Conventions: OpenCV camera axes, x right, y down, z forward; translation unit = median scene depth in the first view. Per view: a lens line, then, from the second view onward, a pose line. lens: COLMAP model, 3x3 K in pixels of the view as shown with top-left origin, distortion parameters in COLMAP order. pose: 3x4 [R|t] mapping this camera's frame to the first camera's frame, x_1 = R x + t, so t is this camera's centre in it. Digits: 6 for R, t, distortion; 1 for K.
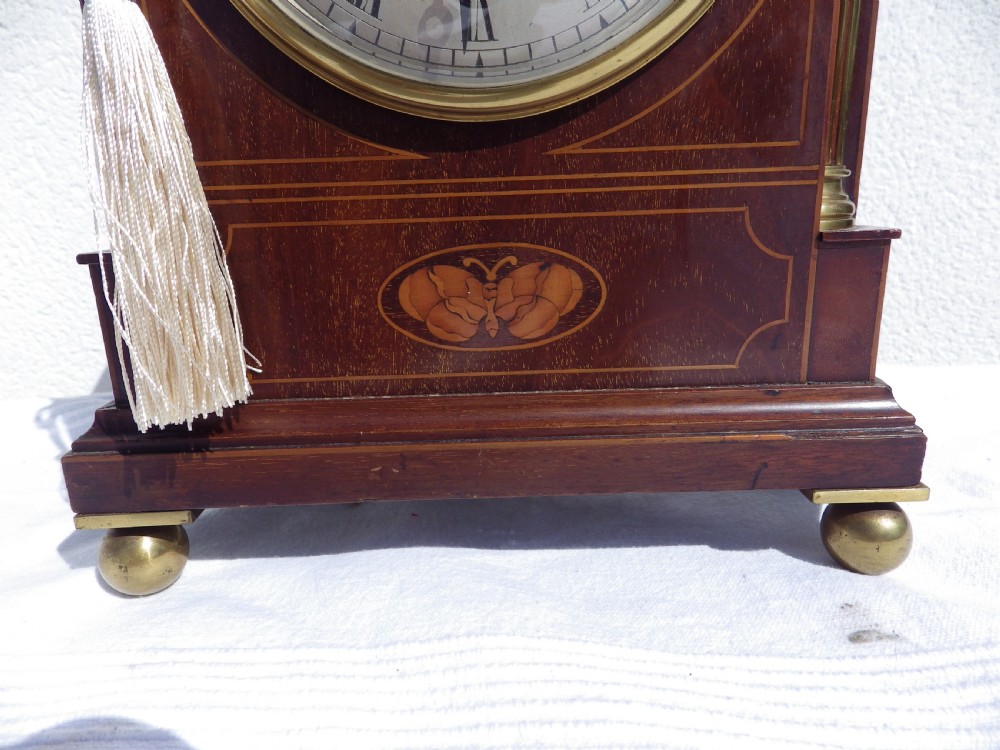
lens RADIAL K [[661.9, 0, 502.4], [0, 661.9, 376.5], [0, 0, 1]] dist [0.000327, -0.002856]
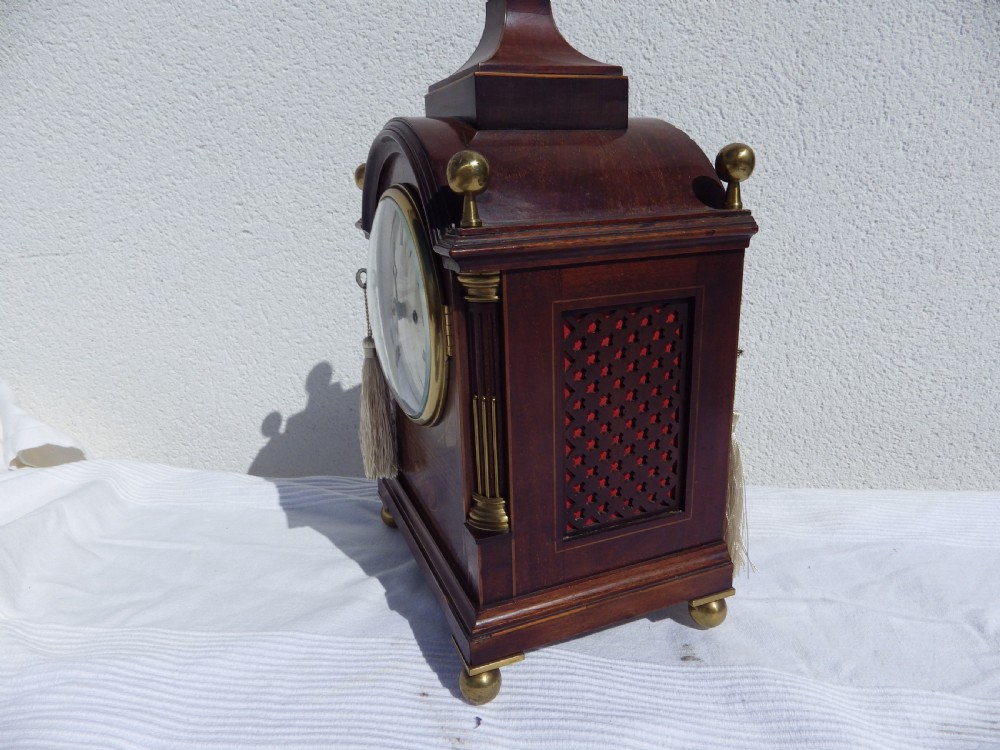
lens RADIAL K [[684.9, 0, 502.7], [0, 684.9, 372.9], [0, 0, 1]] dist [0.004061, -0.004392]
pose [[0.994452, 0.049465, -0.092831, 0.019238], [-0.047711, 0.998640, 0.021014, -0.245392], [0.093744, -0.016469, 0.995460, -0.566079]]
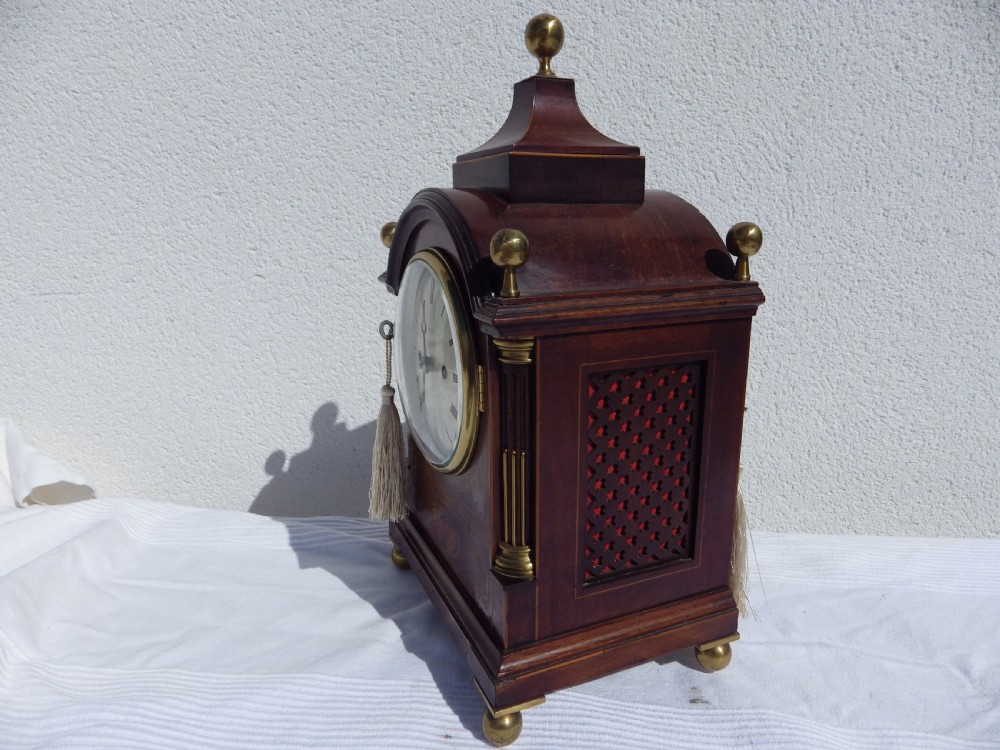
lens RADIAL K [[685.1, 0, 502.2], [0, 685.1, 371.3], [0, 0, 1]] dist [0.004693, -0.004142]
pose [[0.996201, 0.062697, -0.060442, -0.041997], [-0.064561, 0.997481, -0.029400, -0.272037], [0.058447, 0.033191, 0.997739, -0.627623]]
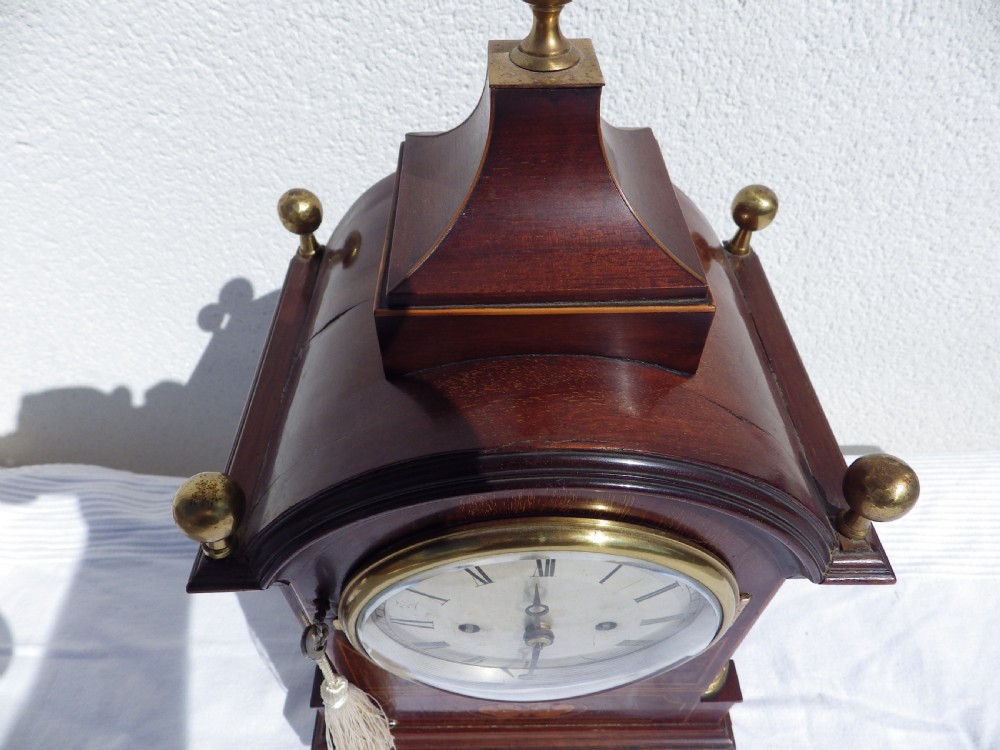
lens RADIAL K [[677.4, 0, 504.6], [0, 677.4, 373.7], [0, 0, 1]] dist [0.002546, -0.003387]
pose [[0.999163, 0.019421, 0.035988, -0.066697], [-0.035703, 0.843388, 0.536117, -0.776415], [-0.019940, -0.536954, 0.843376, -0.059075]]
